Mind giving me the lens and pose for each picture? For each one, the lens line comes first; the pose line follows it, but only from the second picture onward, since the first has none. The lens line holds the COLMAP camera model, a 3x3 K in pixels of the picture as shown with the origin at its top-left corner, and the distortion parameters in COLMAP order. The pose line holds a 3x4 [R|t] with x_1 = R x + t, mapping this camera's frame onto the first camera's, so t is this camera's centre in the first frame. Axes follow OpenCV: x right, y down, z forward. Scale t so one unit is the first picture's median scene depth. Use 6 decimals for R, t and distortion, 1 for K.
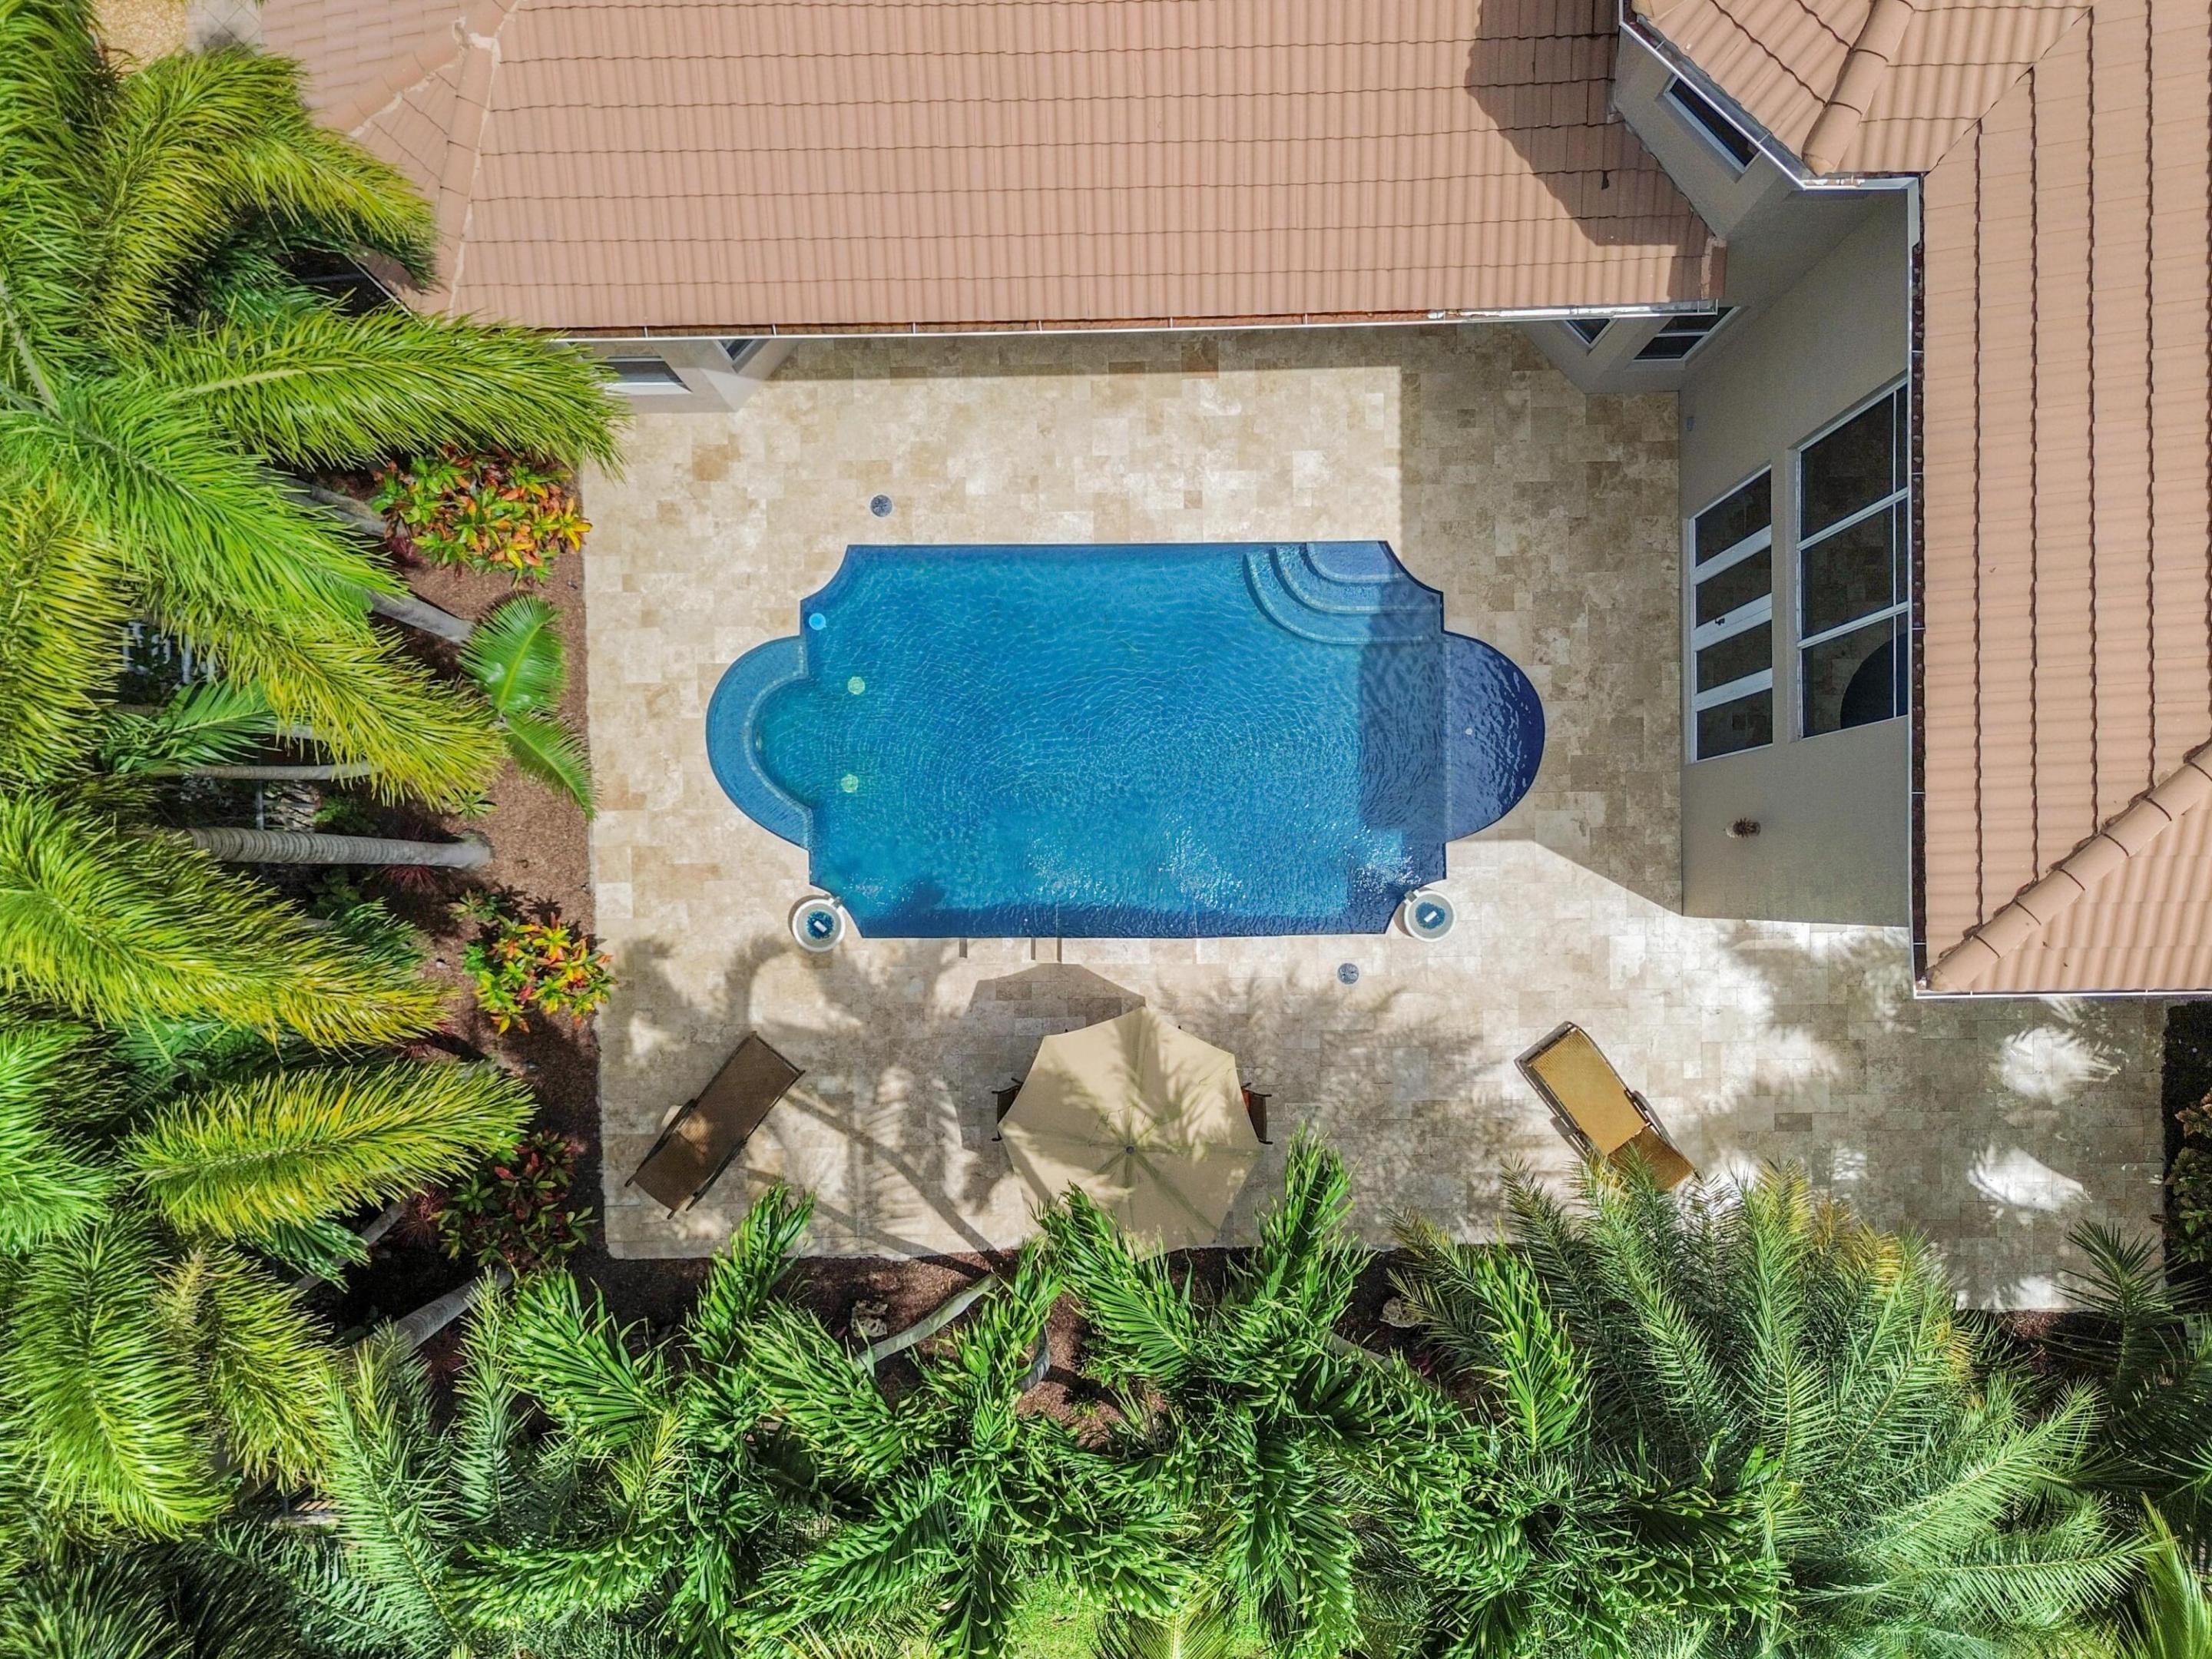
lens RADIAL K [[1541.3, 0, 1110.8], [0, 1541.3, 824.7], [0, 0, 1]] dist [0.012829, 0.000471]
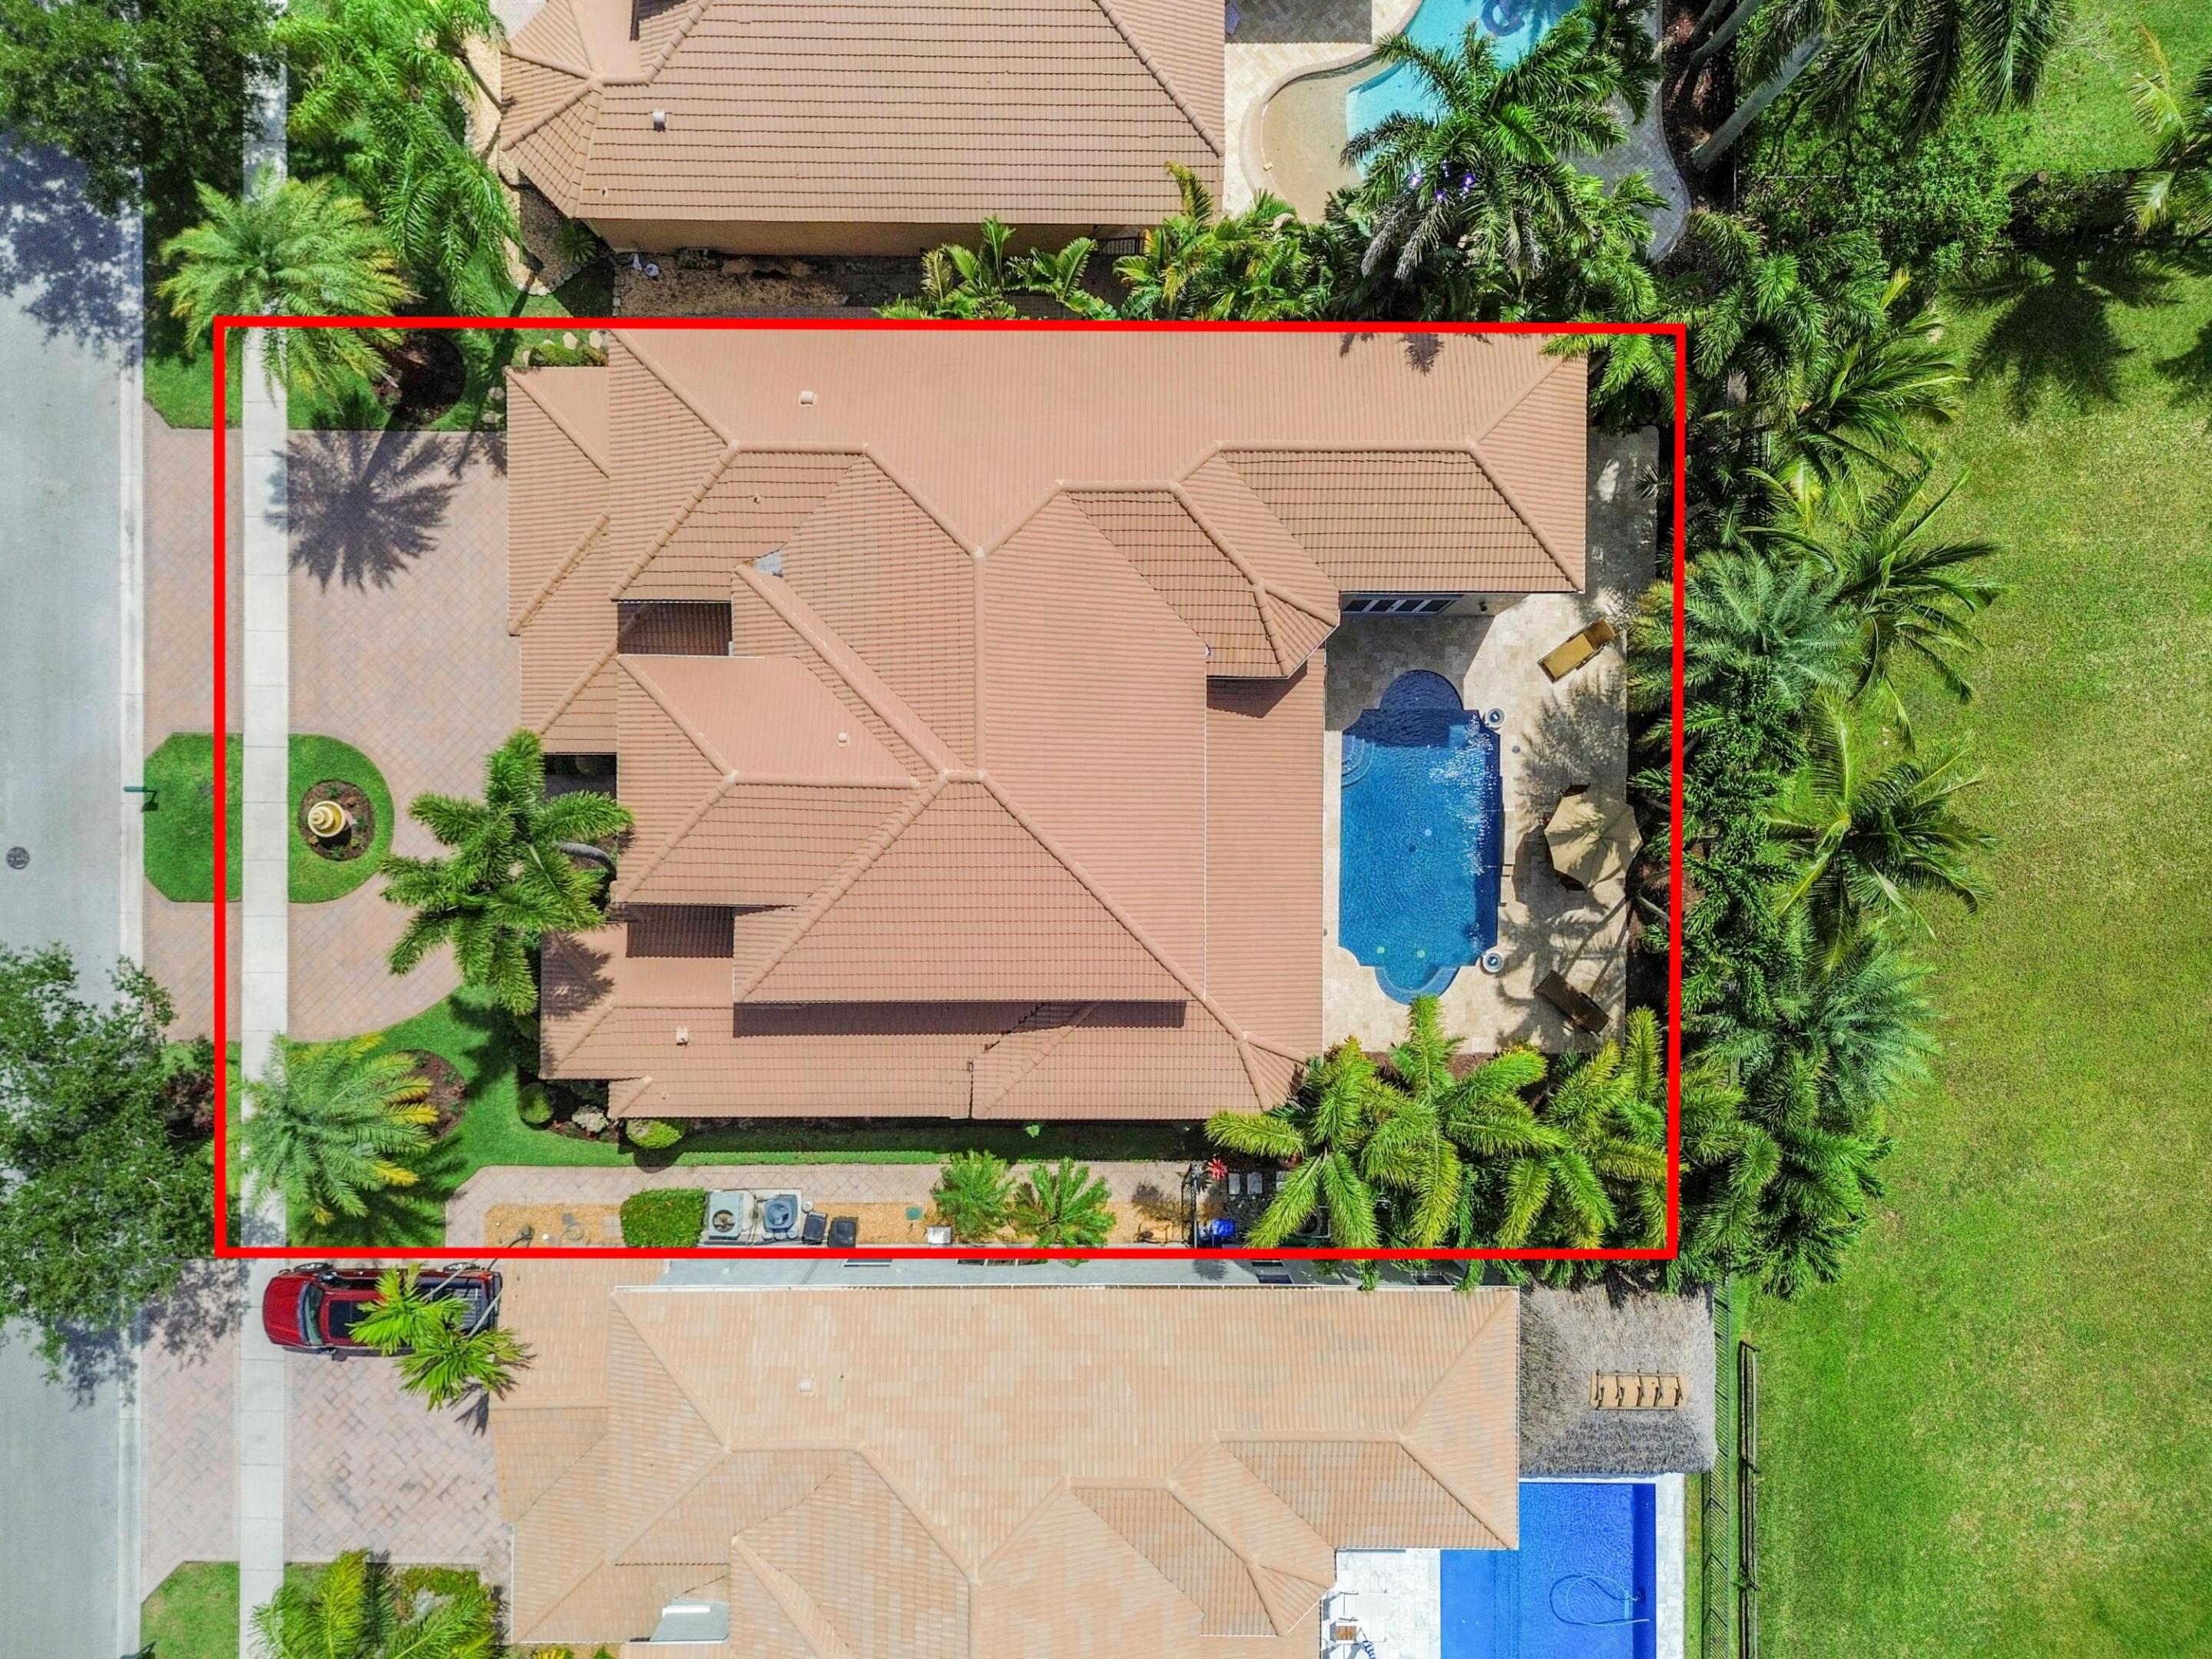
lens RADIAL K [[1541.3, 0, 1110.6], [0, 1541.3, 833.2], [0, 0, 1]] dist [0.012829, 0.000471]
pose [[0.037262, -0.997886, 0.053238, -0.129819], [0.997523, 0.040323, 0.057638, -0.679392], [-0.059663, 0.050959, 0.996917, -1.387366]]
